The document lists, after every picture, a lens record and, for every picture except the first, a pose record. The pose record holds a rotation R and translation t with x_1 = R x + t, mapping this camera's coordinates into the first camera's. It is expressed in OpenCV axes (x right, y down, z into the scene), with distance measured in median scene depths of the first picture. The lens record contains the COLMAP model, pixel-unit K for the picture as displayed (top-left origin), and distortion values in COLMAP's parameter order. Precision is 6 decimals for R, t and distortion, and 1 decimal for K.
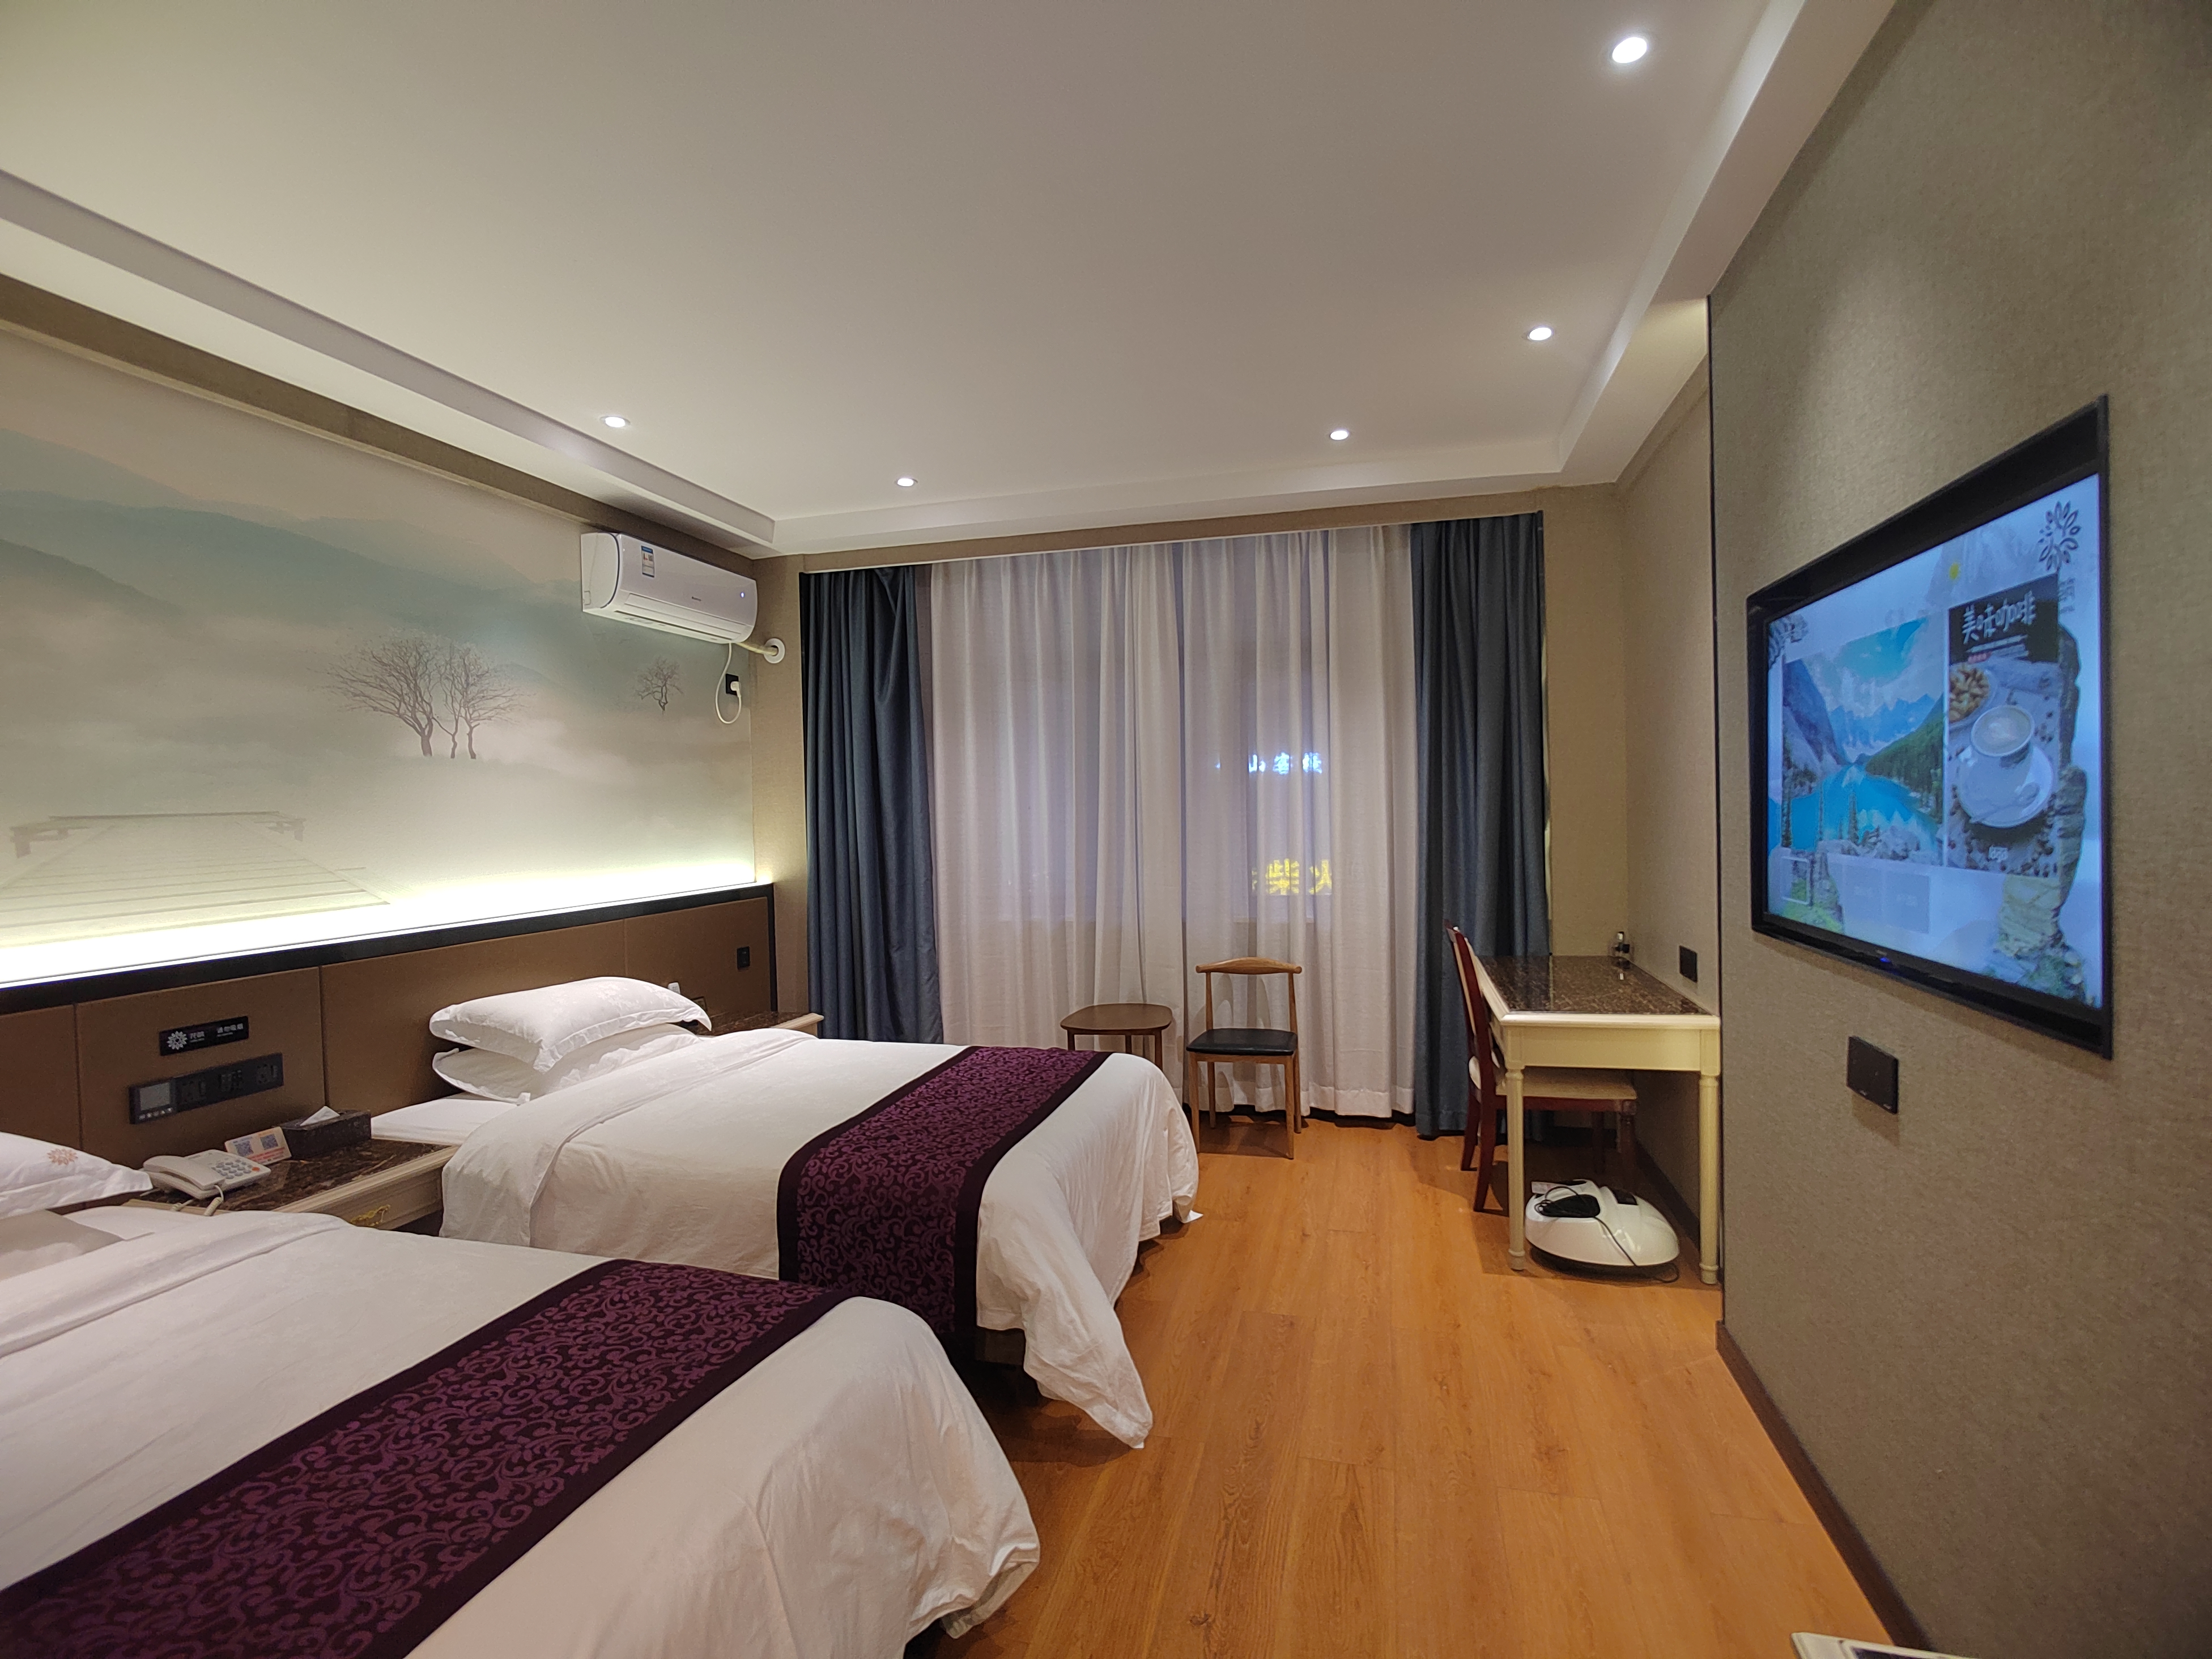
lens RADIAL K [[1031.9, 0, 1114.0], [0, 1031.9, 833.3], [0, 0, 1]] dist [0.000310, 0.000411]
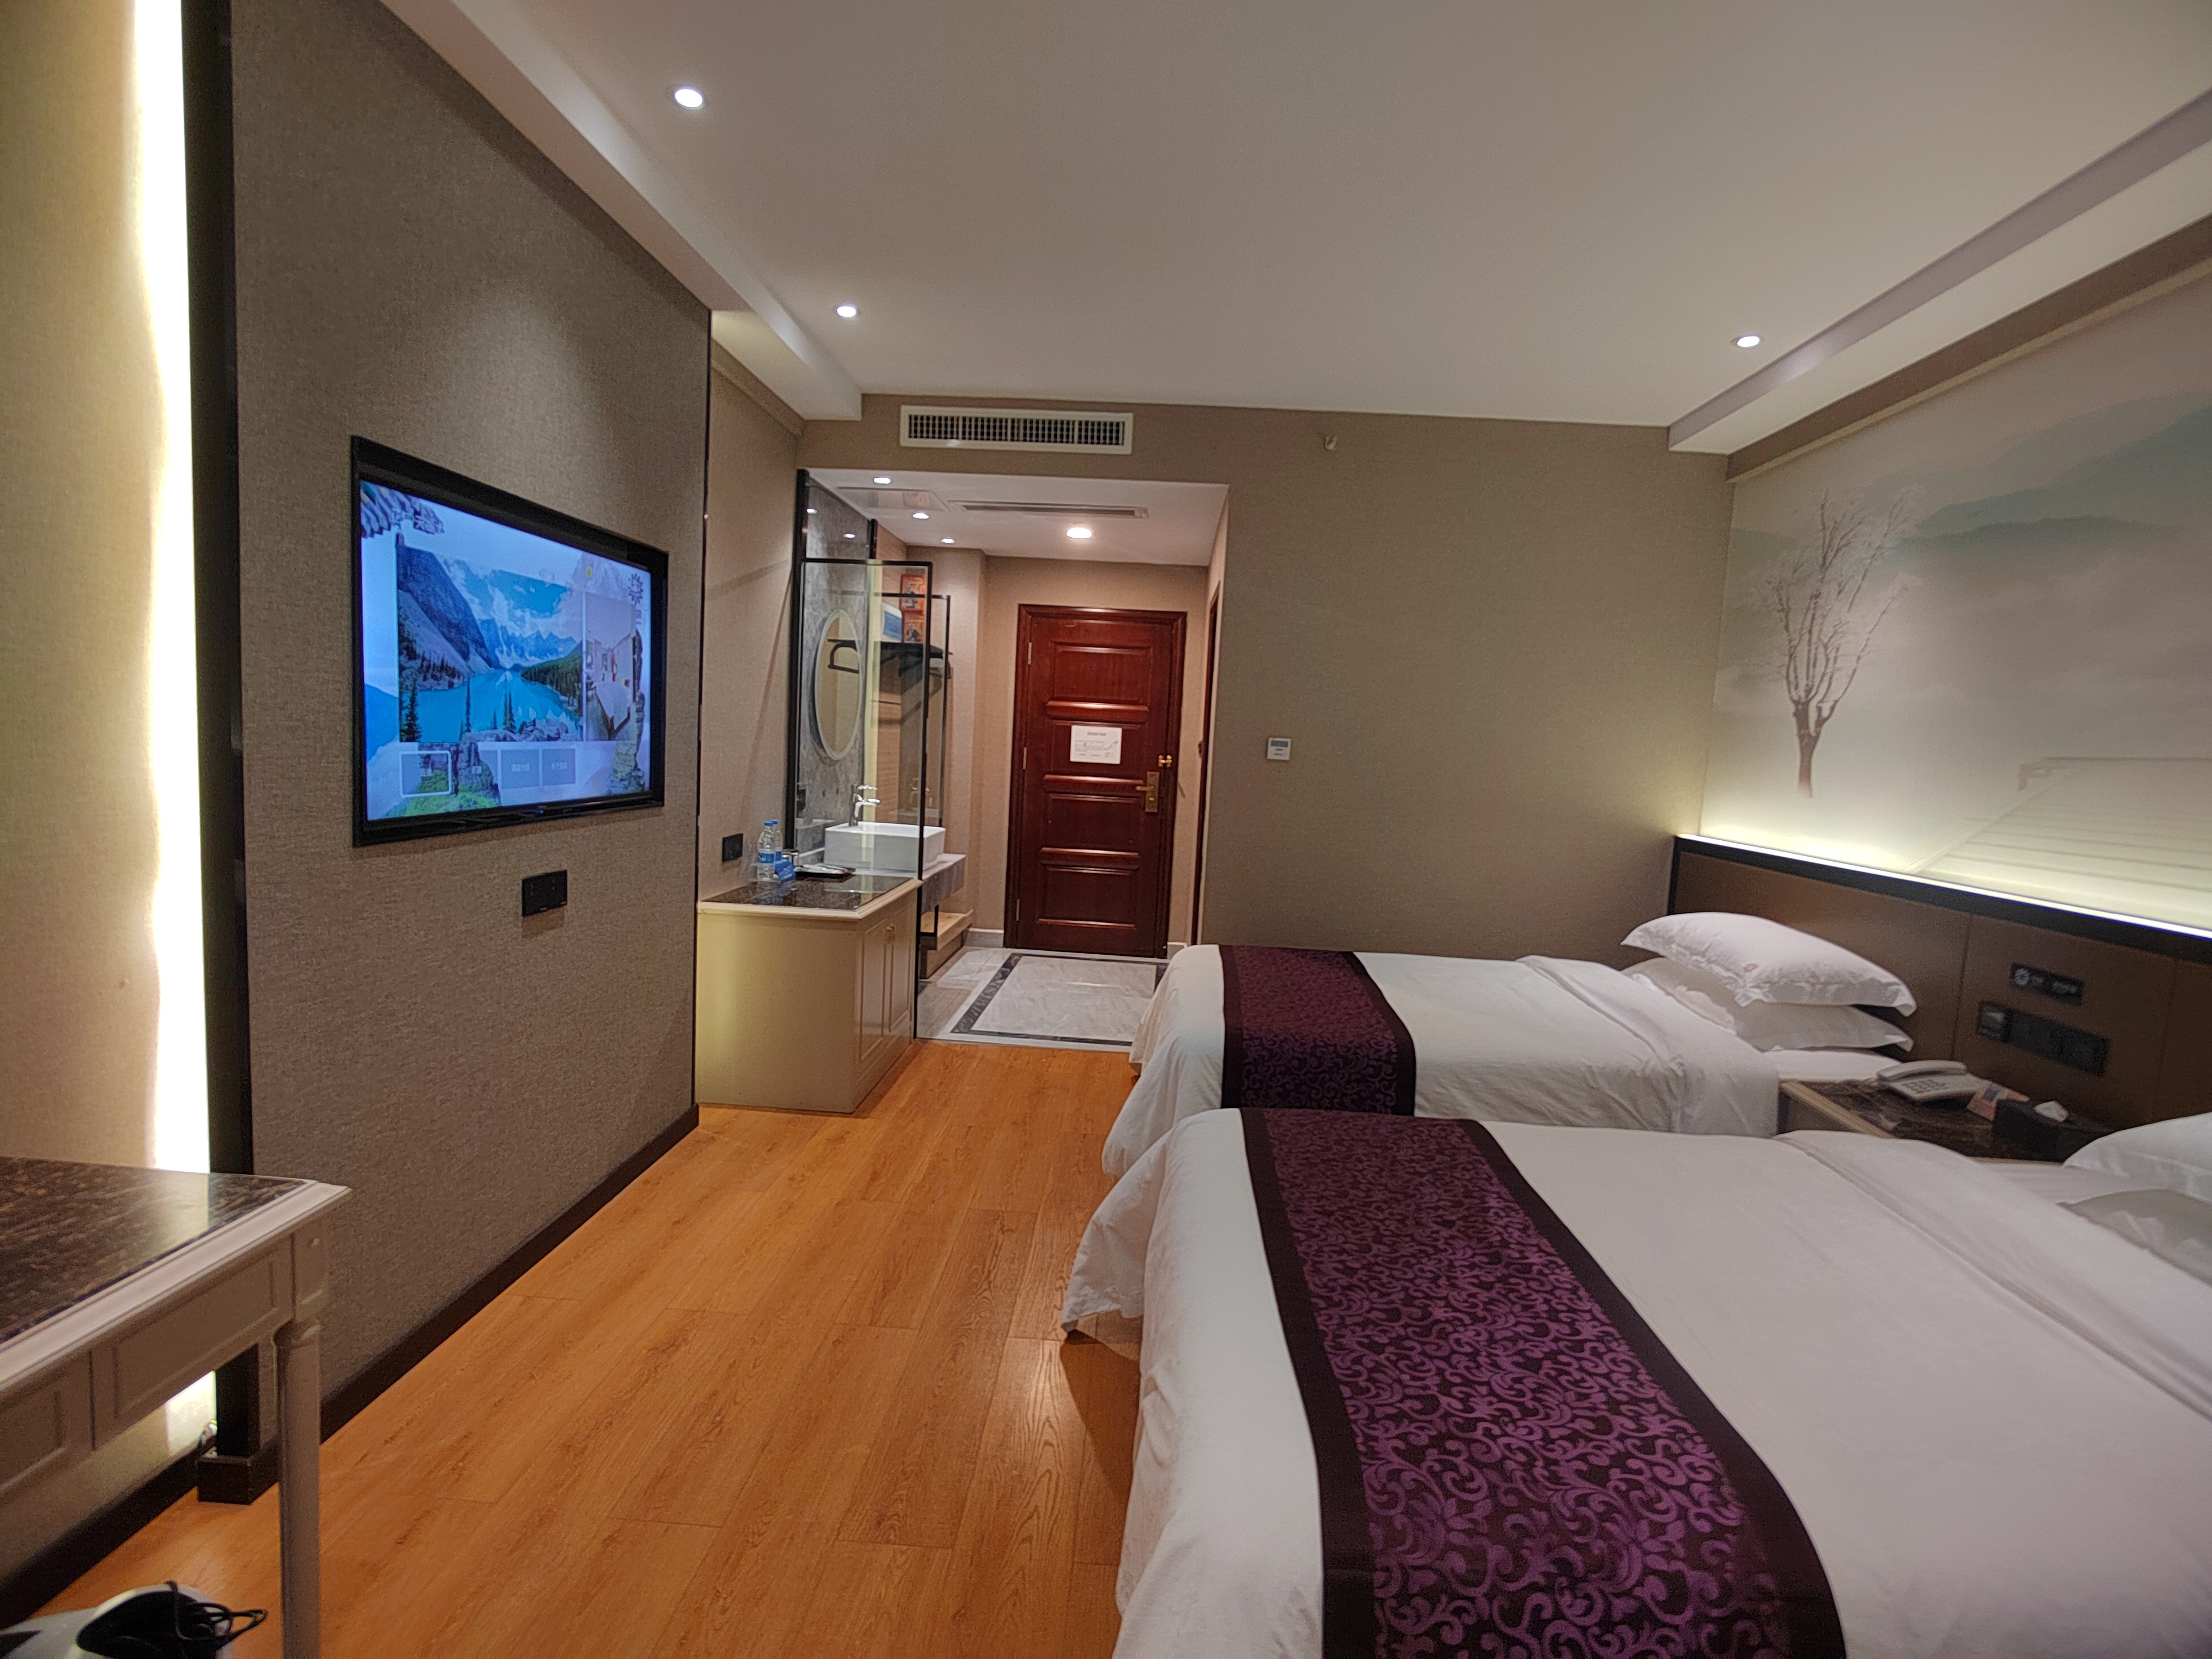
lens RADIAL K [[1031.9, 0, 1114.0], [0, 1031.9, 833.3], [0, 0, 1]] dist [0.000310, 0.000411]
pose [[-0.978374, -0.006680, -0.206736, 0.240687], [-0.033116, 0.991644, 0.124678, -0.049111], [0.204176, 0.128828, -0.970420, 2.350676]]
